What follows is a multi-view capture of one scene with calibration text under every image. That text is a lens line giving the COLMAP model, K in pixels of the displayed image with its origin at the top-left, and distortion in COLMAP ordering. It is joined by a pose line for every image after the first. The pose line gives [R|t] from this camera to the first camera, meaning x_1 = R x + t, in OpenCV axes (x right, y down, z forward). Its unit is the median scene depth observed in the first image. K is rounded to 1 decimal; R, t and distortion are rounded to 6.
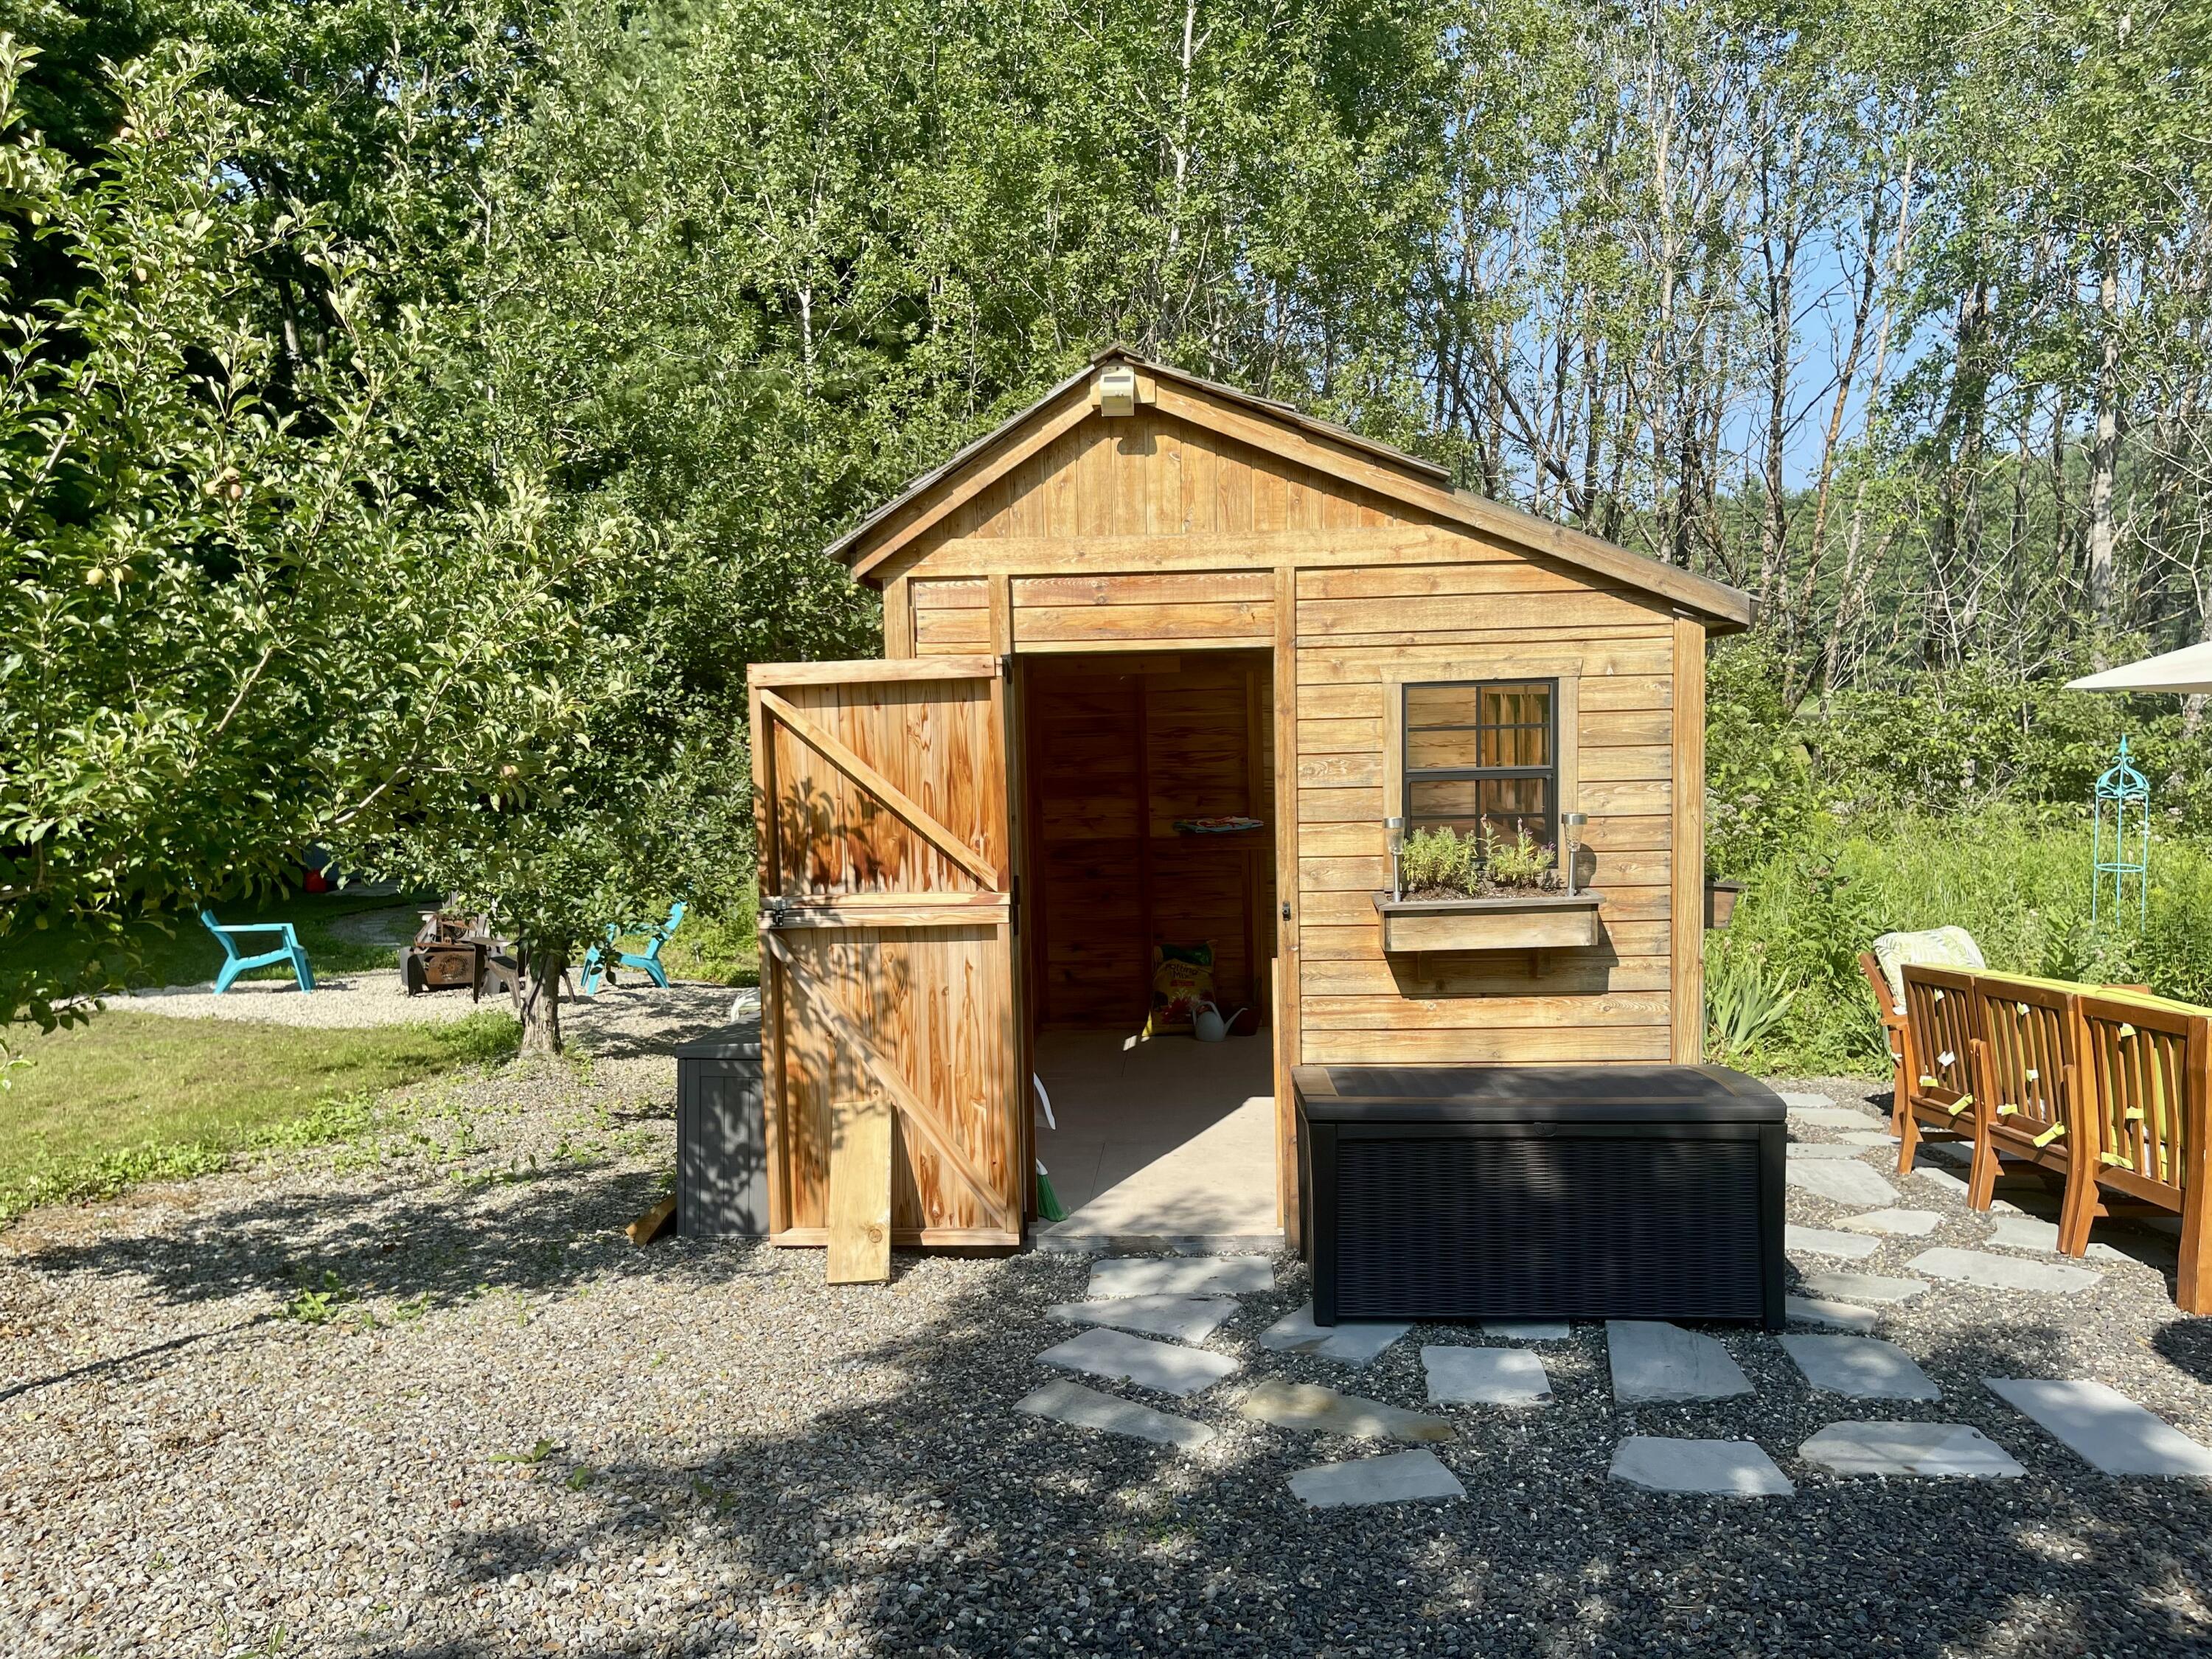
lens RADIAL K [[1637.8, 0, 1106.3], [0, 1637.8, 824.0], [0, 0, 1]] dist [0.056202, -0.073540]
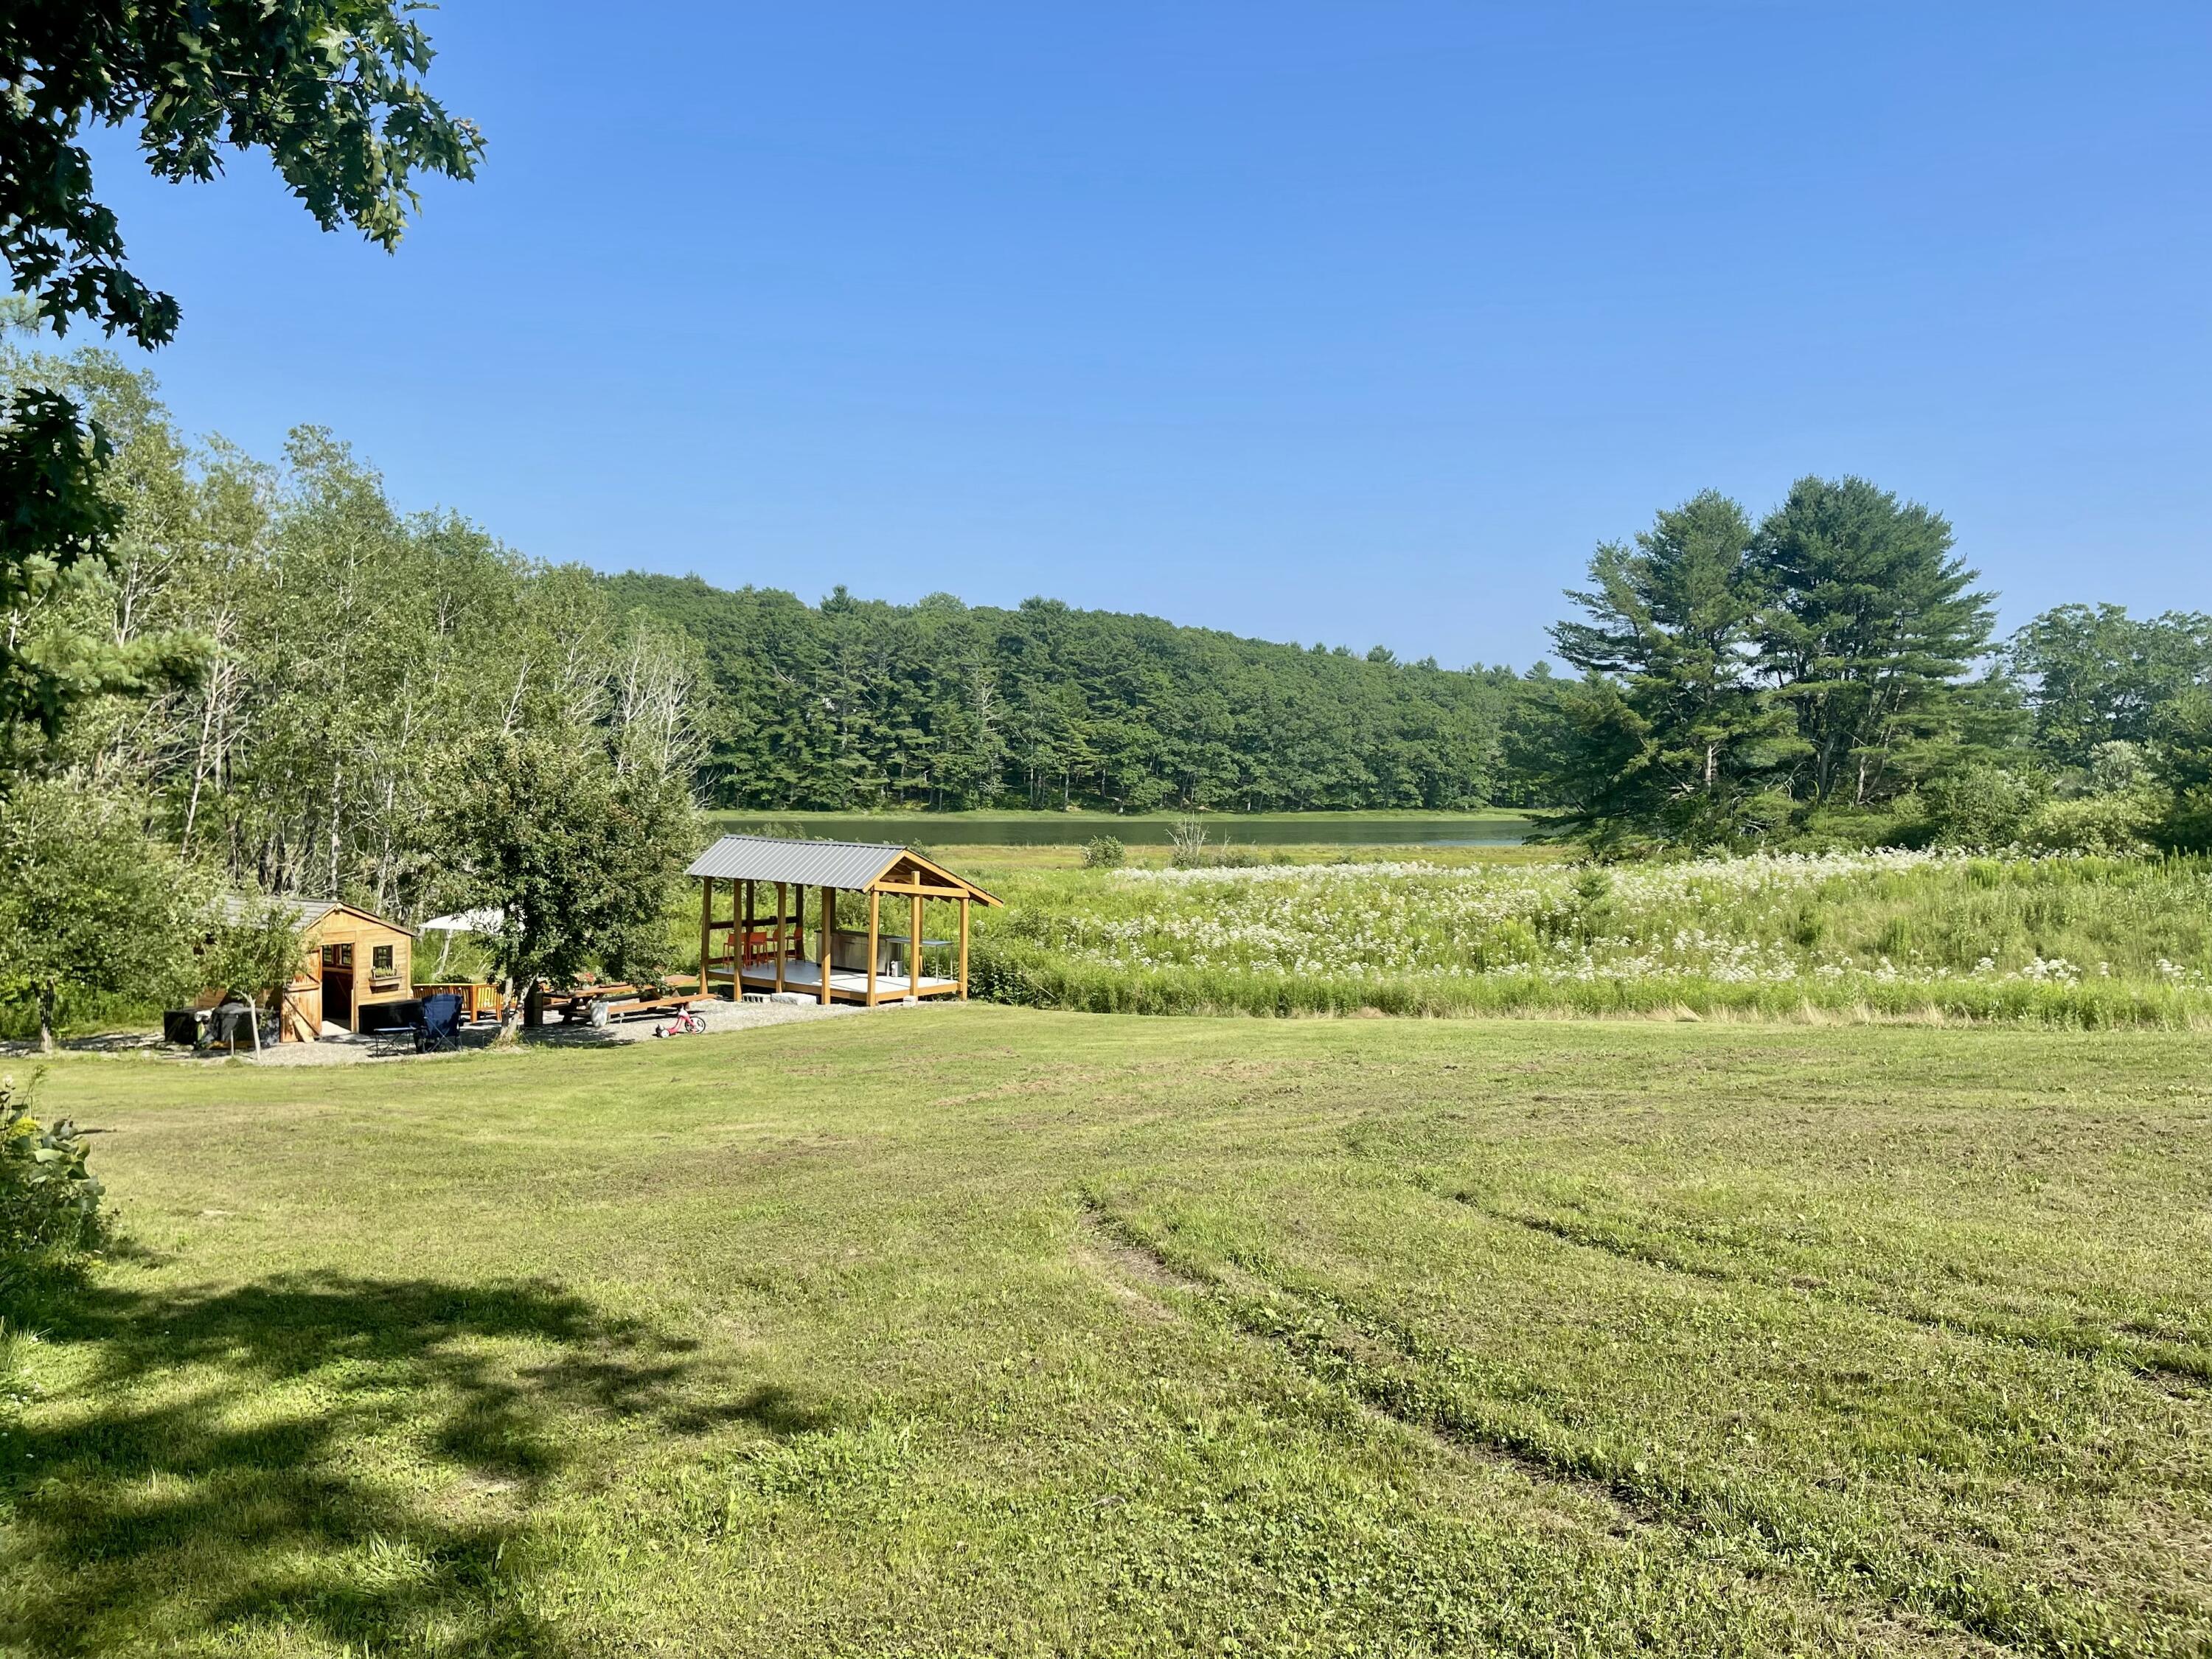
lens RADIAL K [[1637.8, 0, 1121.2], [0, 1637.8, 849.3], [0, 0, 1]] dist [0.056202, -0.073540]
pose [[0.484046, -0.006114, 0.875021, -4.320574], [0.002865, 0.999981, 0.005402, -0.520814], [-0.875038, -0.000107, 0.484054, -5.049866]]
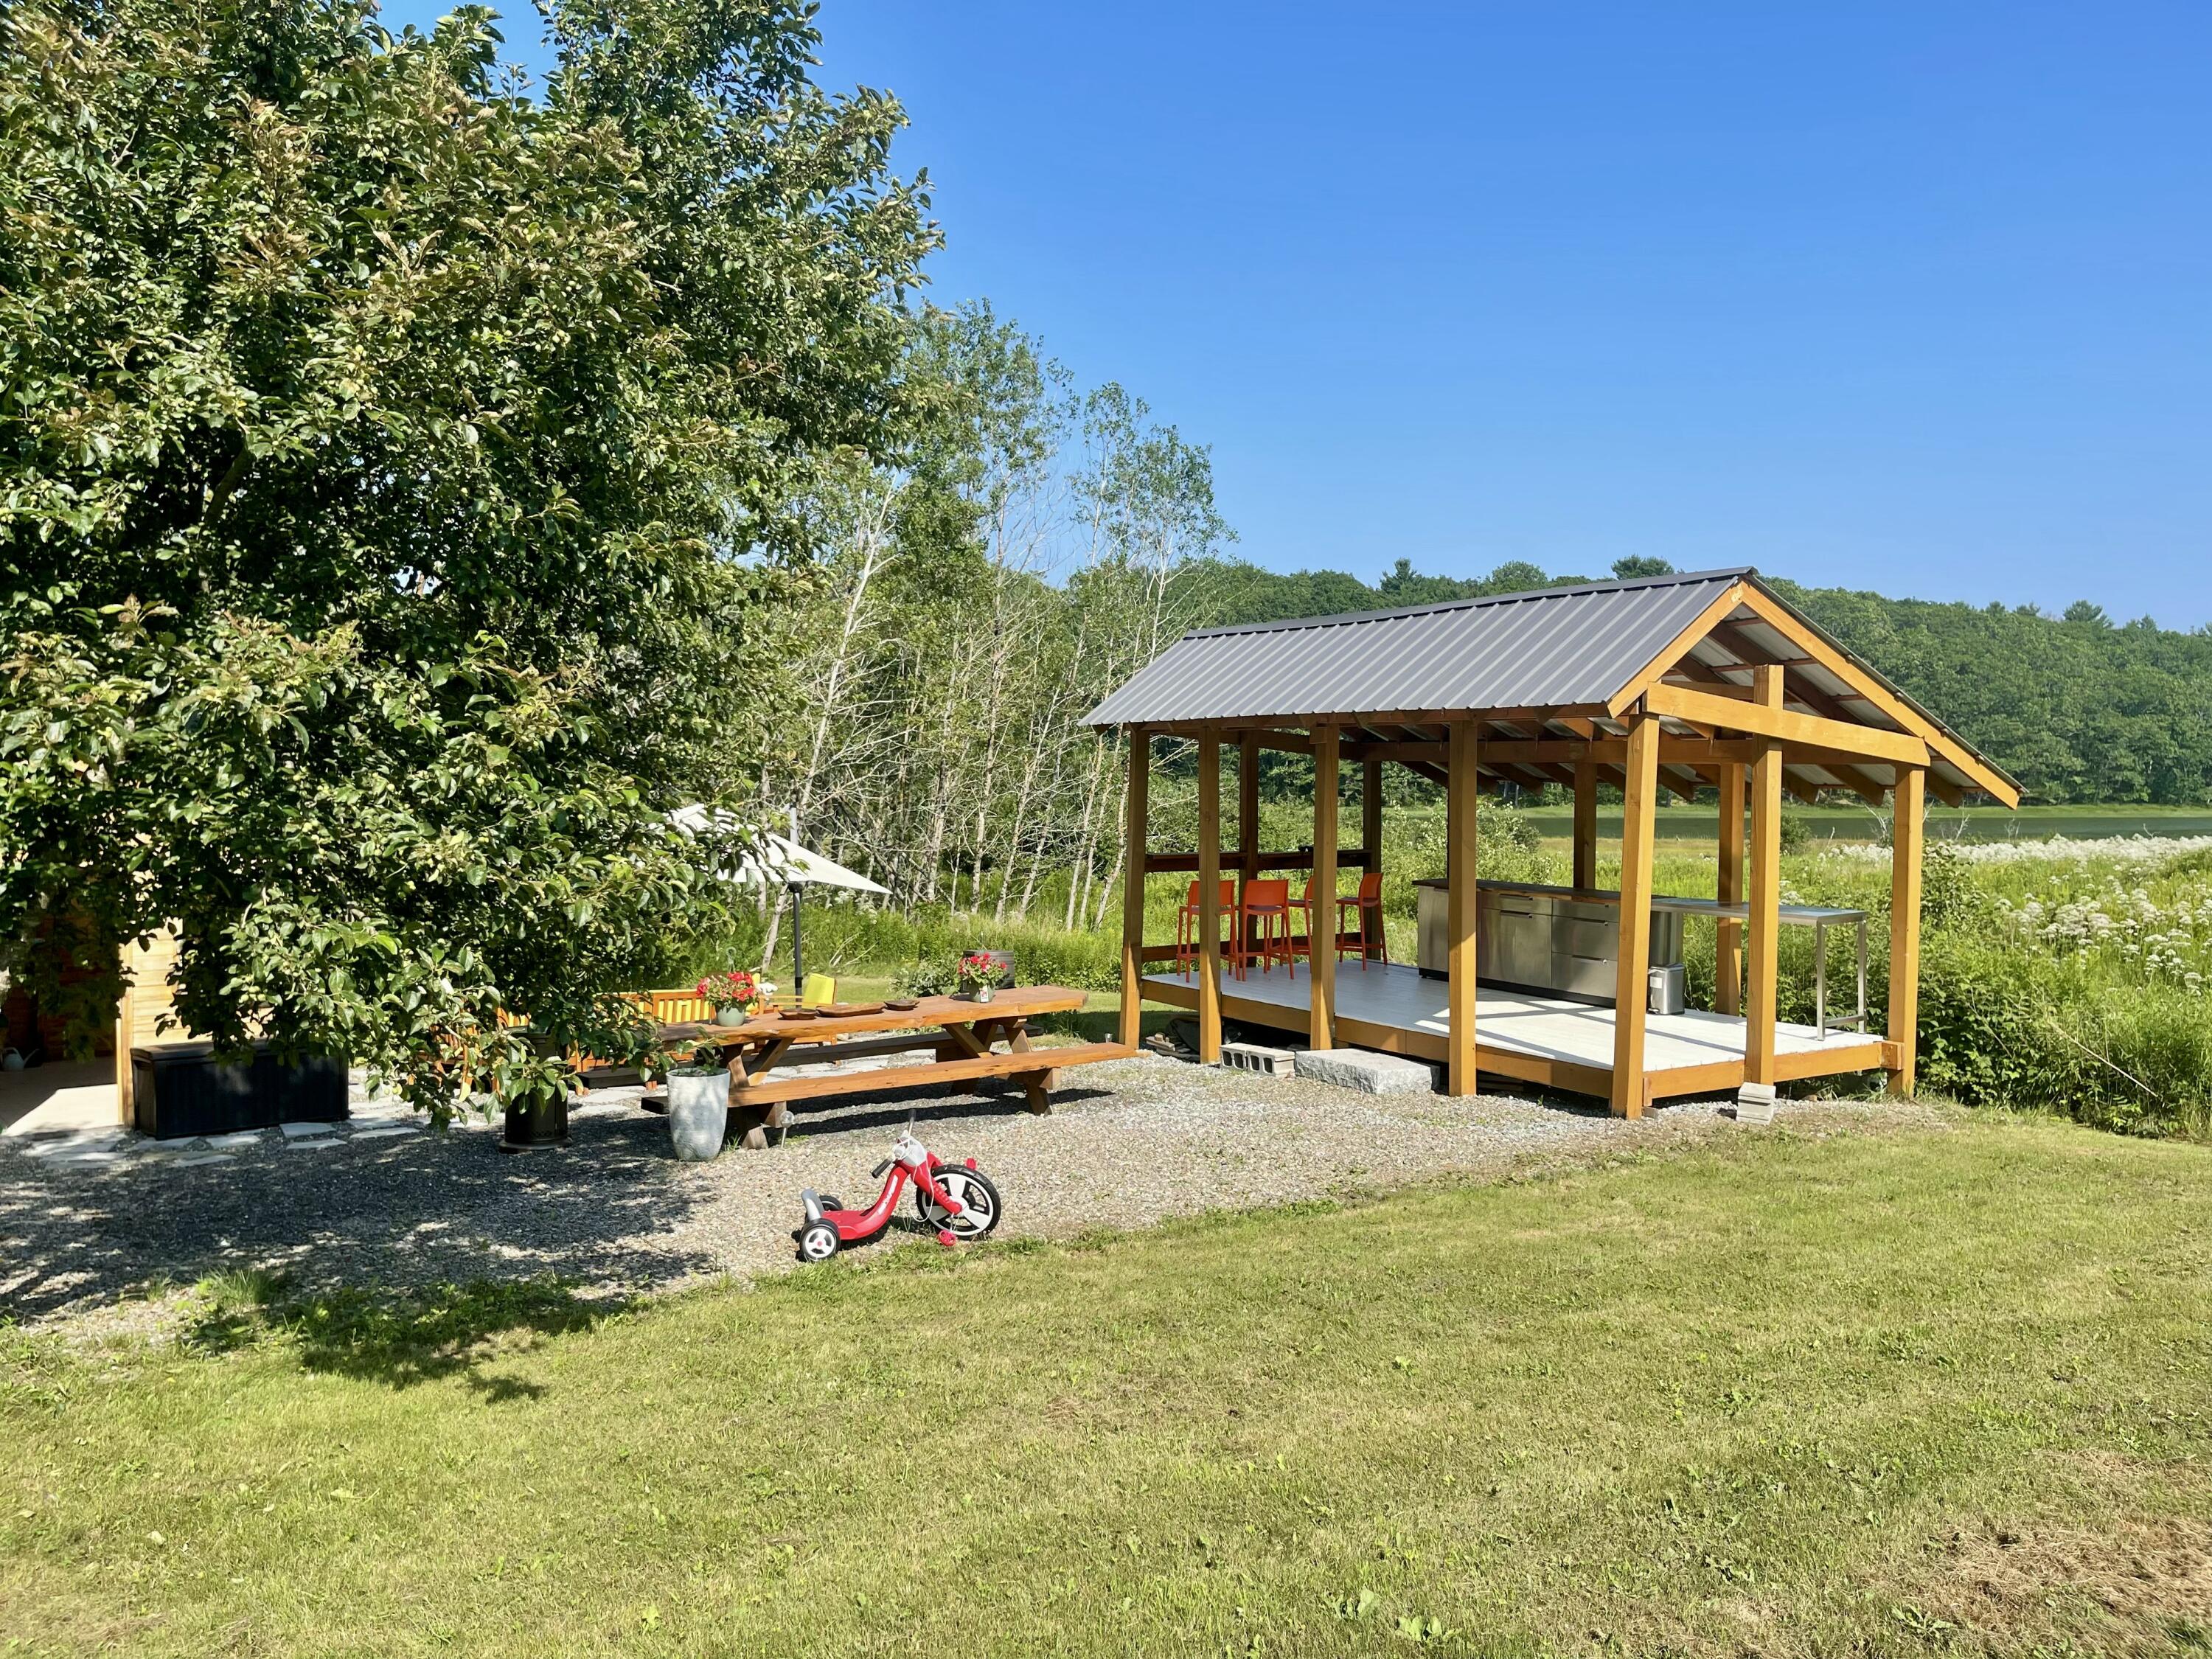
lens RADIAL K [[1637.8, 0, 1090.5], [0, 1637.8, 842.0], [0, 0, 1]] dist [0.056202, -0.073540]
pose [[0.756801, 0.005762, 0.653620, -0.367506], [-0.000385, 0.999965, -0.008370, -0.120874], [-0.653645, 0.006083, 0.756777, -1.677510]]
